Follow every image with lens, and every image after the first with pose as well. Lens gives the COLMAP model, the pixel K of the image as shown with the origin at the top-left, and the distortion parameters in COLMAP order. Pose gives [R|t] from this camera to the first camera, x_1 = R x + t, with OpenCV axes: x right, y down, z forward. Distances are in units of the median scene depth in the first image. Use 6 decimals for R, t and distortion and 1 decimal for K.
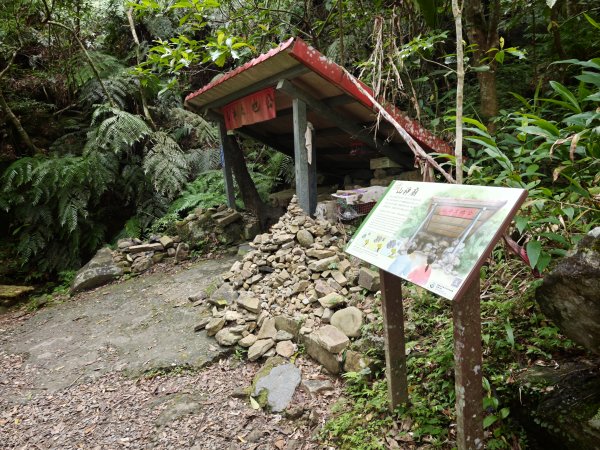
lens RADIAL K [[401.8, 0, 300.0], [0, 401.8, 225.0], [0, 0, 1]] dist [-0.001546, 0.002104]
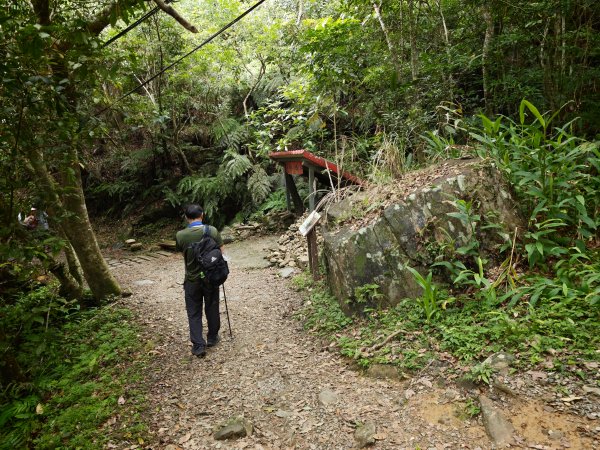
lens RADIAL K [[401.8, 0, 300.0], [0, 401.8, 225.0], [0, 0, 1]] dist [-0.001546, 0.002104]
pose [[0.972784, 0.061048, -0.223529, 0.278577], [-0.057796, 0.998106, 0.021069, -0.013884], [0.224392, -0.007576, 0.974470, -0.768857]]
